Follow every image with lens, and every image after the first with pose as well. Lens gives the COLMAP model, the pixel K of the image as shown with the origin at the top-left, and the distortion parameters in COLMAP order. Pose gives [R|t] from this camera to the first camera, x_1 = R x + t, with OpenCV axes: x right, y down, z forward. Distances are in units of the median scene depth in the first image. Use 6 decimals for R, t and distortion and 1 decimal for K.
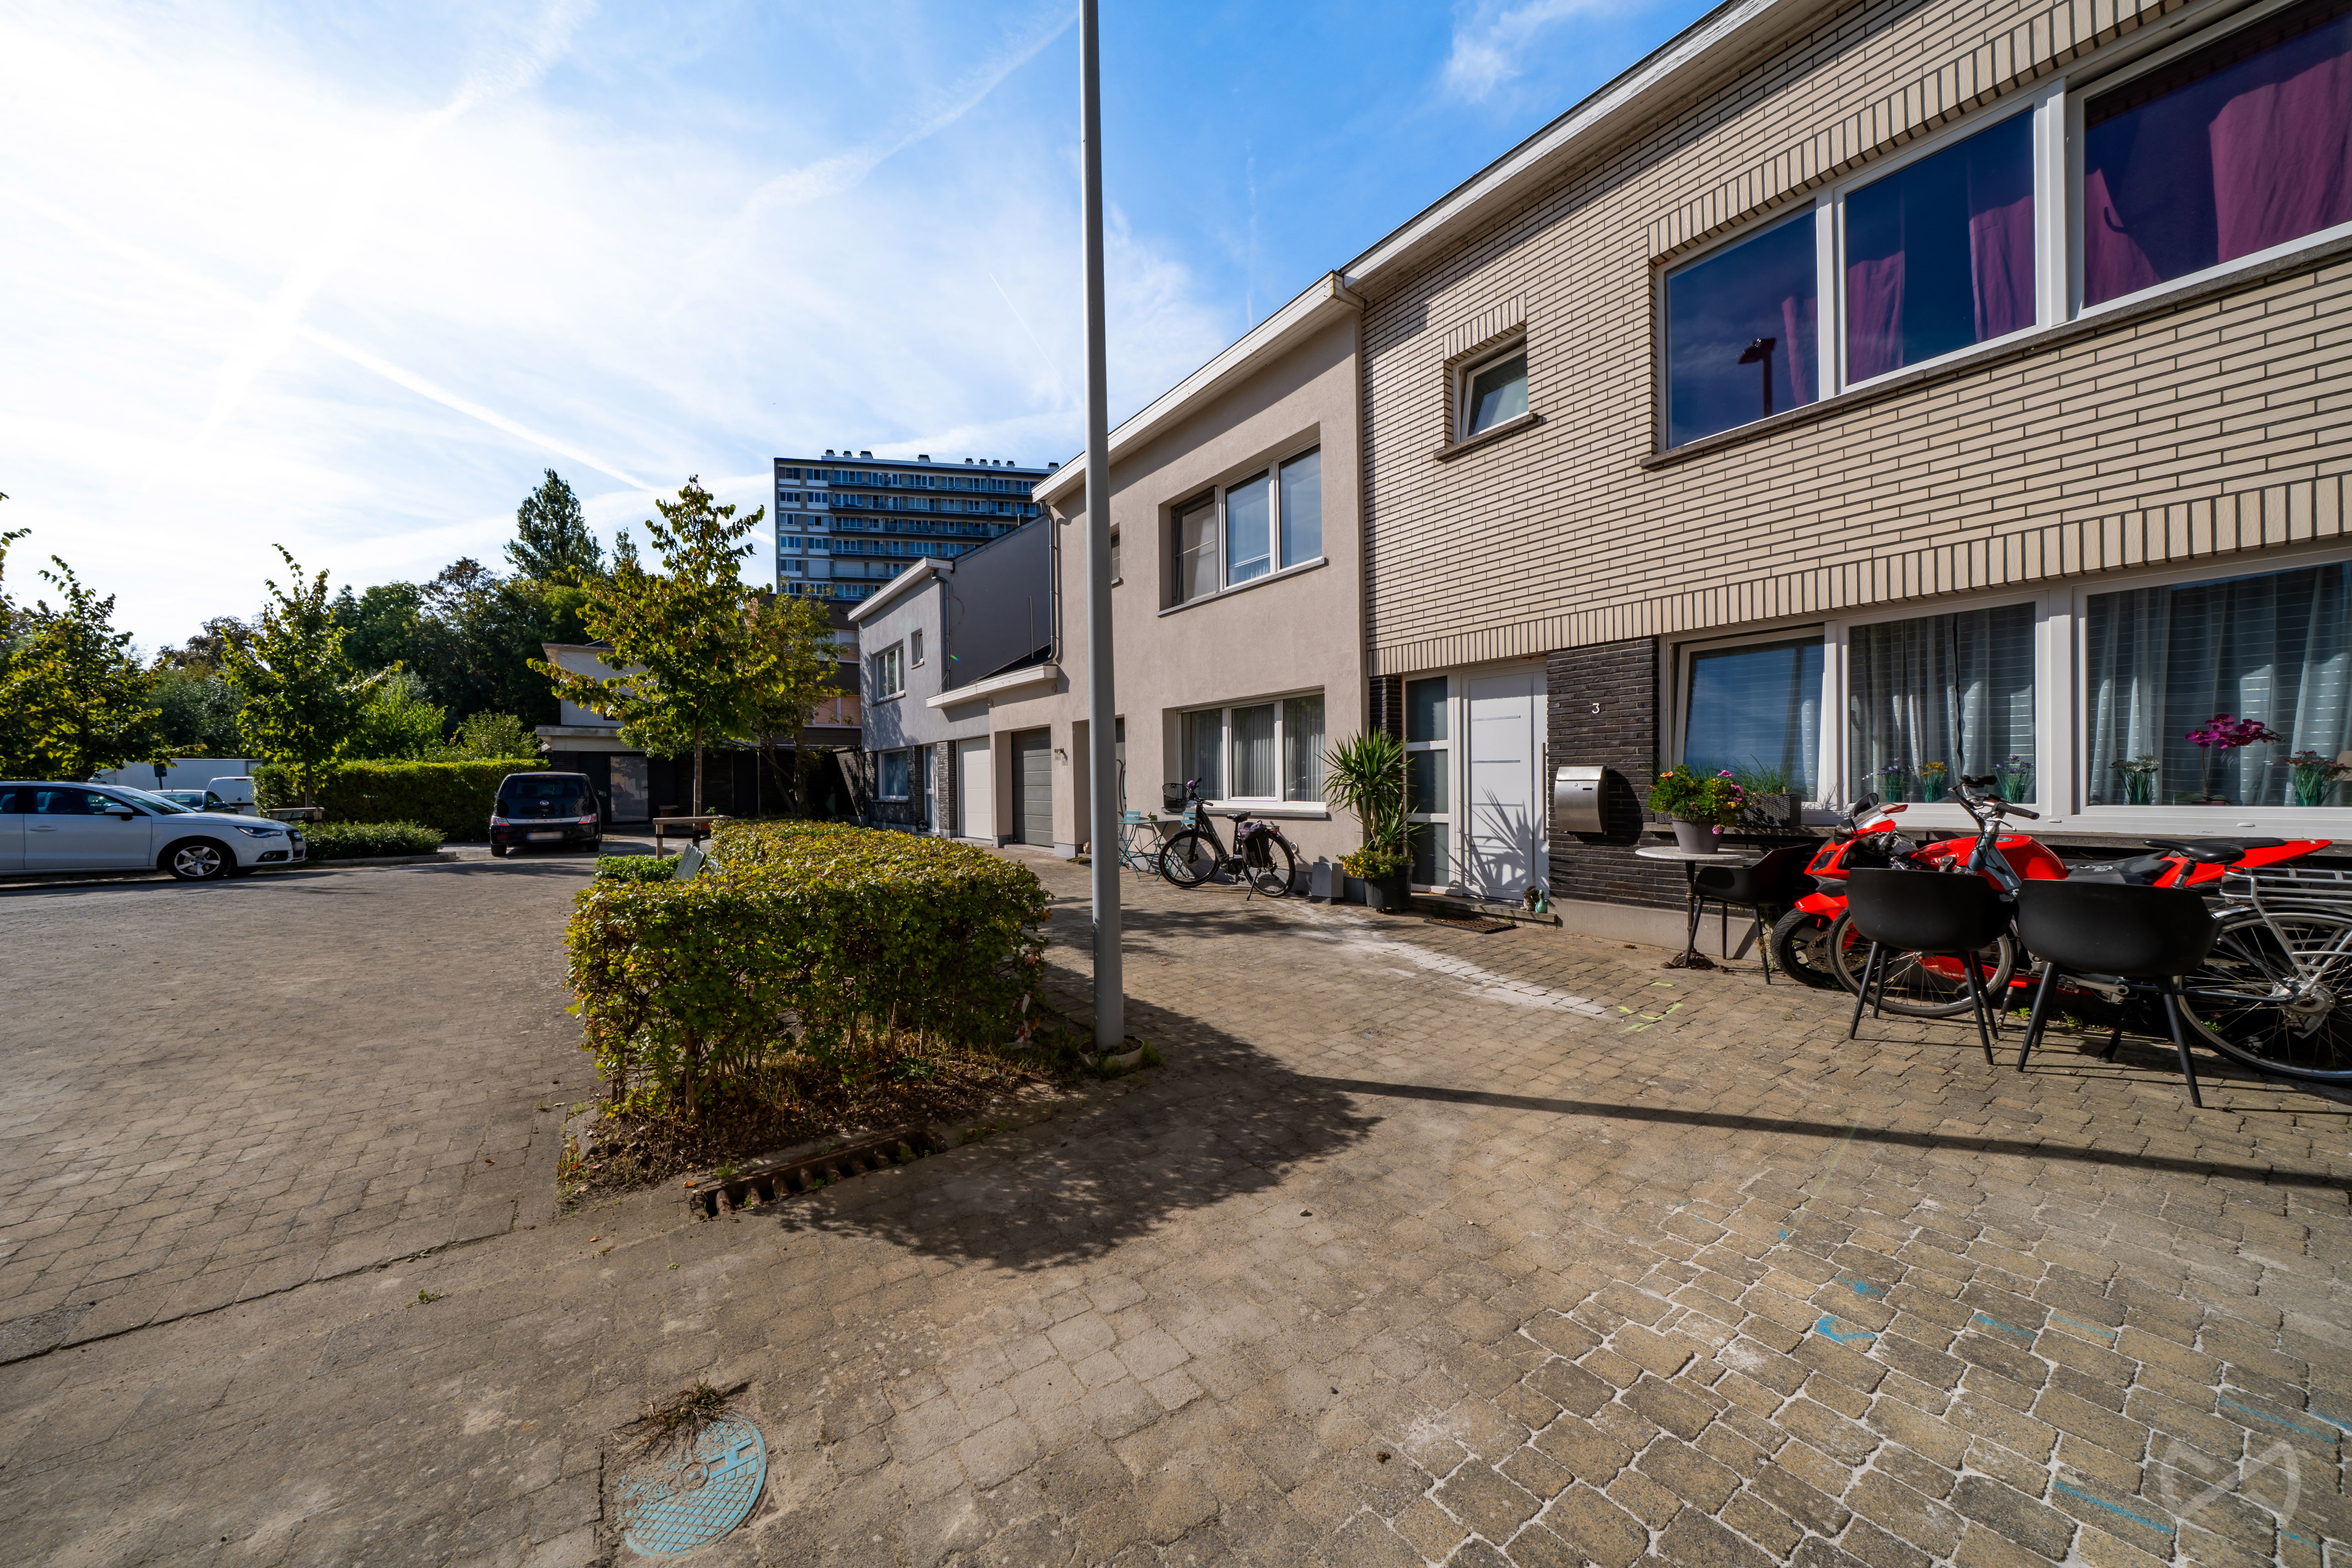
lens RADIAL K [[790.5, 0, 1177.7], [0, 790.5, 795.3], [0, 0, 1]] dist [-0.005151, -0.000114]
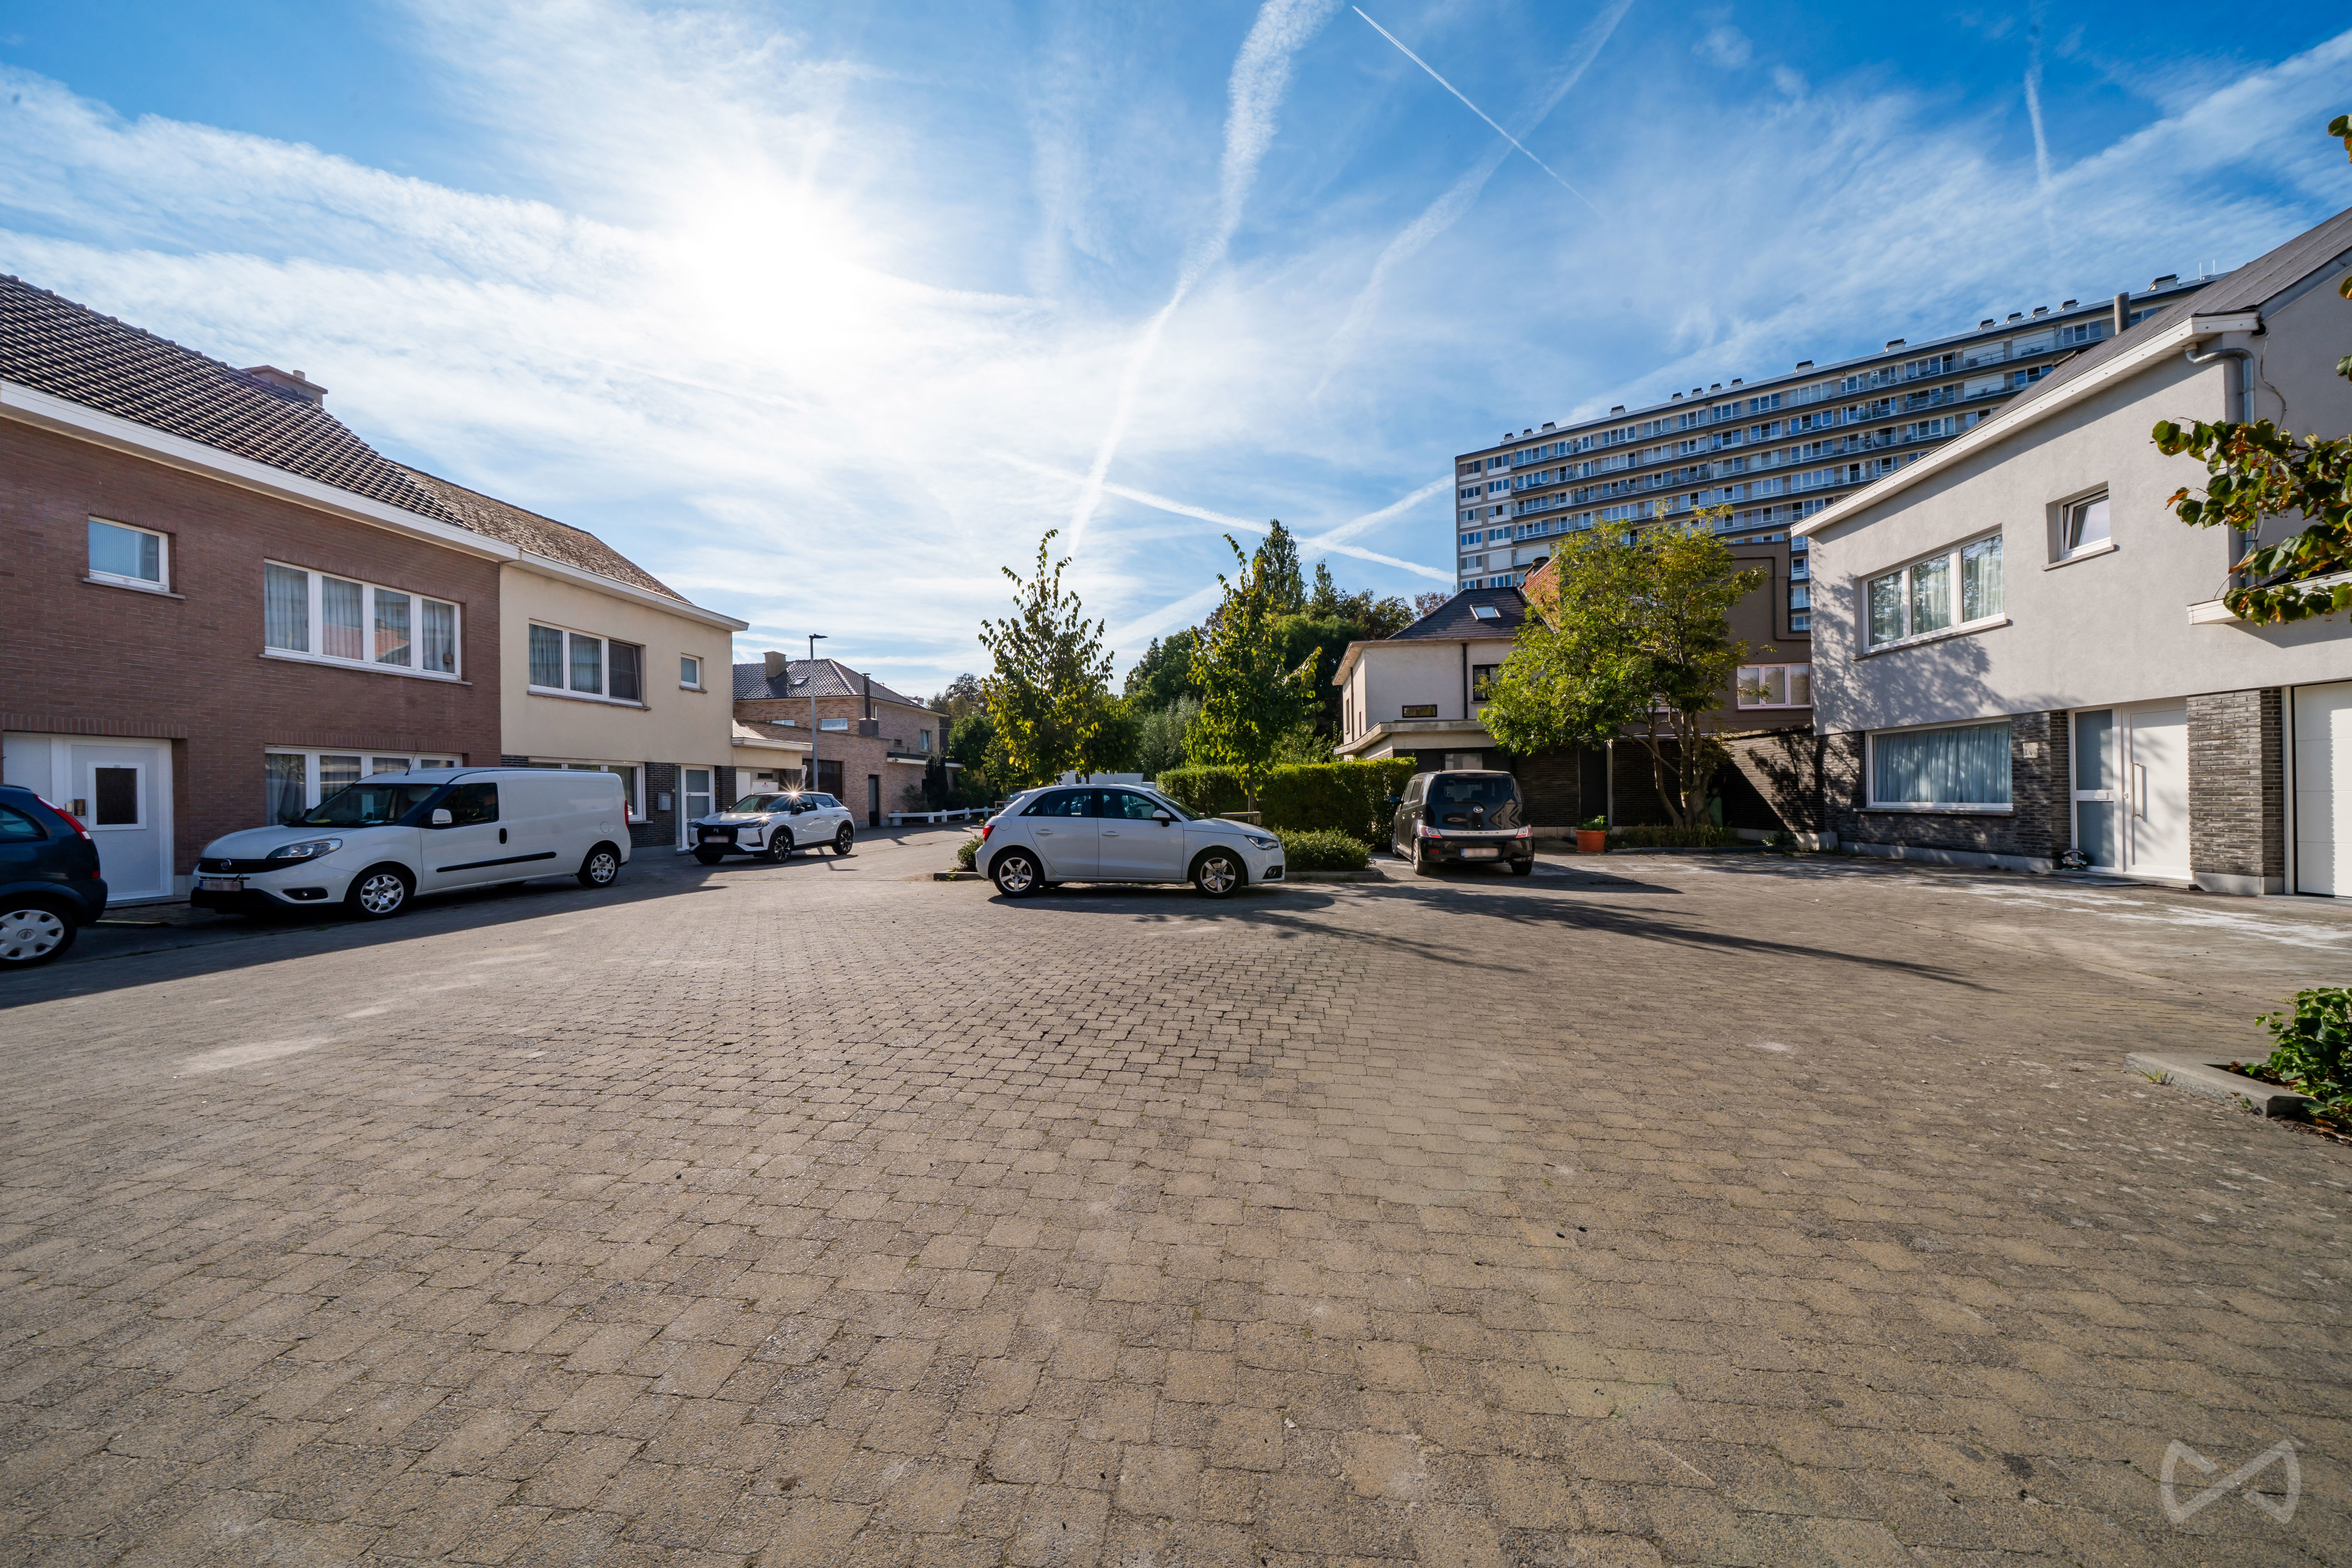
lens RADIAL K [[782.3, 0, 1168.9], [0, 782.3, 793.5], [0, 0, 1]] dist [-0.000379, -0.000028]
pose [[0.725180, 0.000226, -0.688559, -0.137087], [-0.005137, 0.999974, -0.005082, -0.000166], [0.688540, 0.007222, 0.725163, 0.066831]]
